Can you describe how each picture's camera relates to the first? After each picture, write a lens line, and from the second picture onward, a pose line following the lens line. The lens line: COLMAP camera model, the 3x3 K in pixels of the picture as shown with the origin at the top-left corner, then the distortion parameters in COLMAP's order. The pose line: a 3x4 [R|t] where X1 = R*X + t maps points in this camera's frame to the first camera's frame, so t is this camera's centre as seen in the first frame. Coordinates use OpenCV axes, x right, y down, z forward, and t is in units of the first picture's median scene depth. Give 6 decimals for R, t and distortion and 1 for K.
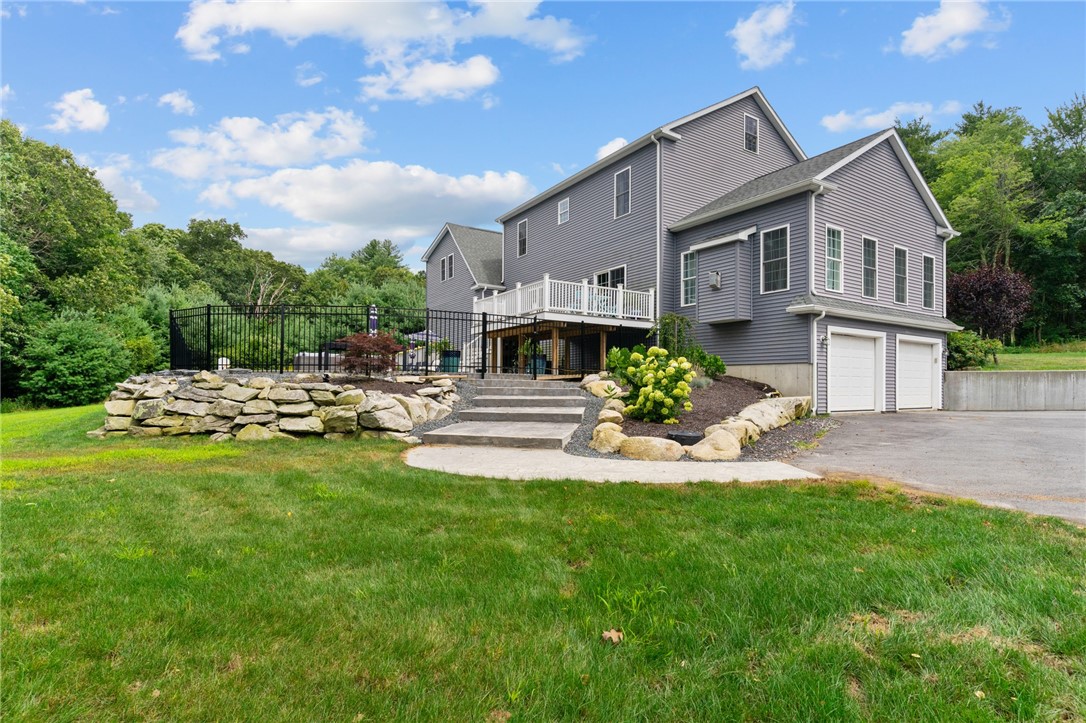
lens RADIAL K [[521.8, 0, 540.4], [0, 521.8, 366.8], [0, 0, 1]] dist [0.000884, -0.000411]
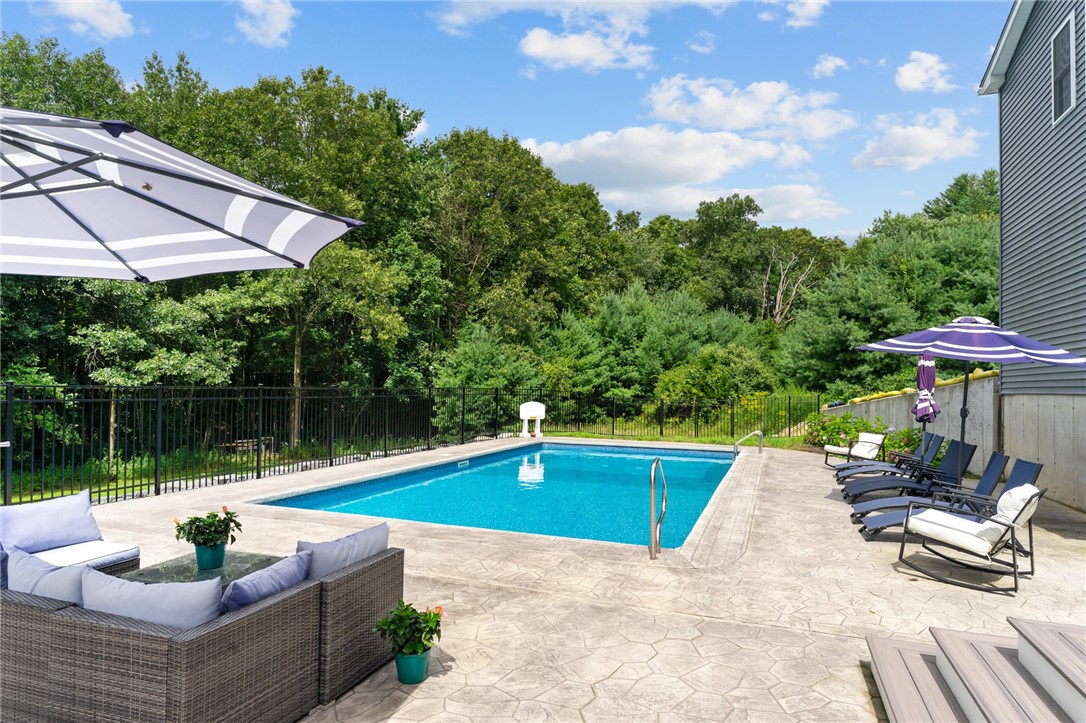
lens RADIAL K [[627.8, 0, 543.0], [0, 627.8, 361.5], [0, 0, 1]] dist [0.001358, 0.000083]
pose [[0.598022, -0.027739, -0.800999, -0.052975], [0.013597, 0.999608, -0.024466, -0.023507], [0.801364, 0.003740, 0.598165, 0.342251]]
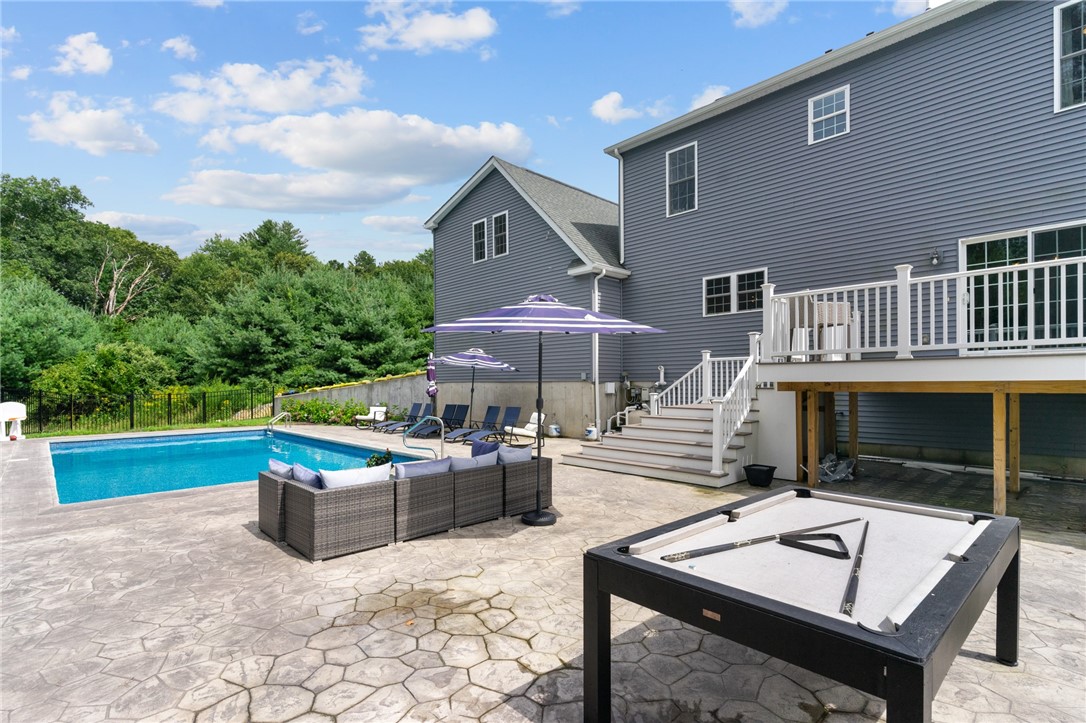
lens RADIAL K [[516.8, 0, 543.5], [0, 516.8, 373.5], [0, 0, 1]] dist [-0.000012, -0.000131]
pose [[0.979927, -0.009080, 0.199151, -0.128313], [0.005845, 0.999841, 0.016824, -0.026932], [-0.199272, -0.015323, 0.979824, 0.233452]]
